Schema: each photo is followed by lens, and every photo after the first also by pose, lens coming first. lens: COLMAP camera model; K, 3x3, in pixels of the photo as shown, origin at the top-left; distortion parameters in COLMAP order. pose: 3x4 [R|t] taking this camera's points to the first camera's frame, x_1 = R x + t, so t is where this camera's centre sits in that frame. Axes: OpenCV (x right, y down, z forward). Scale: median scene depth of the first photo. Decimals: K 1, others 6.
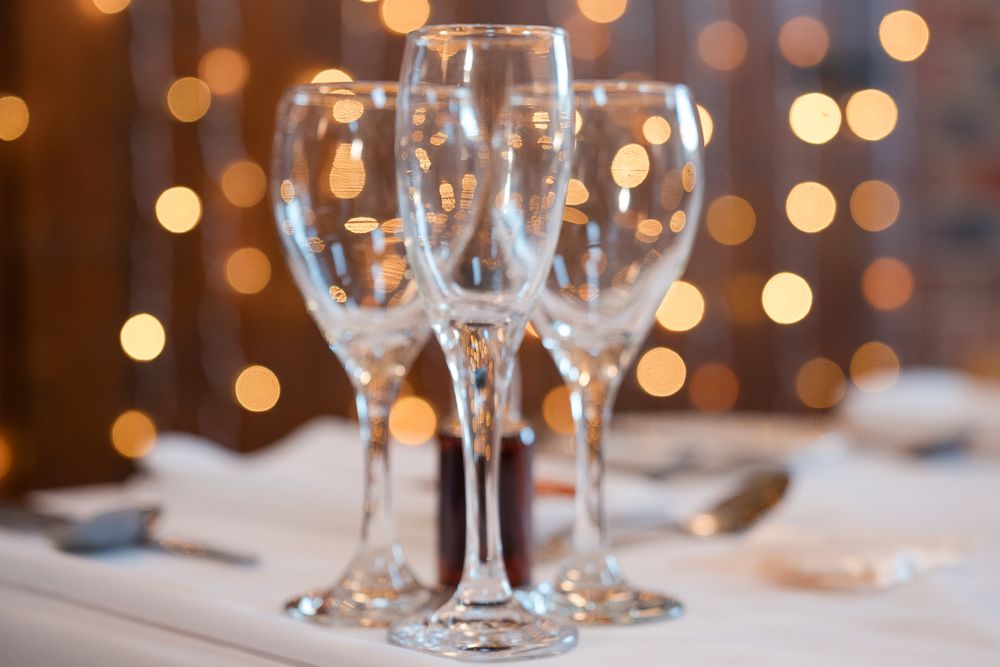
lens RADIAL K [[1670.3, 0, 500.0], [0, 1670.3, 333.5], [0, 0, 1]] dist [-0.002248, 0.000000]
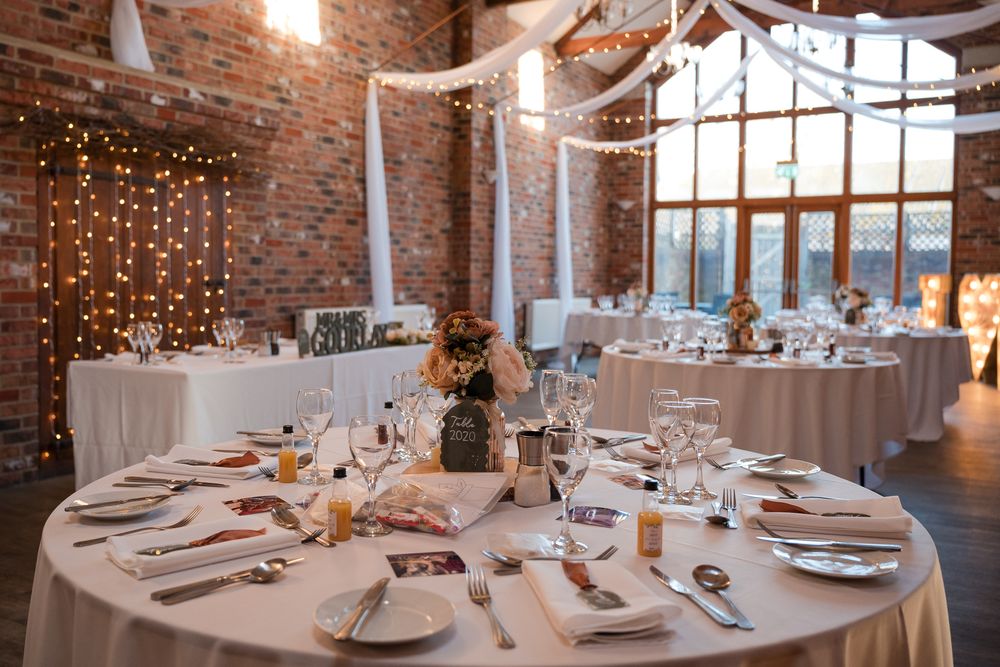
lens RADIAL K [[873.4, 0, 496.9], [0, 873.4, 335.7], [0, 0, 1]] dist [0.002860, -0.007022]
pose [[0.923764, -0.003195, 0.382948, -0.066804], [-0.005758, 0.999736, 0.022232, -0.192119], [-0.382918, -0.022742, 0.923502, -5.408691]]
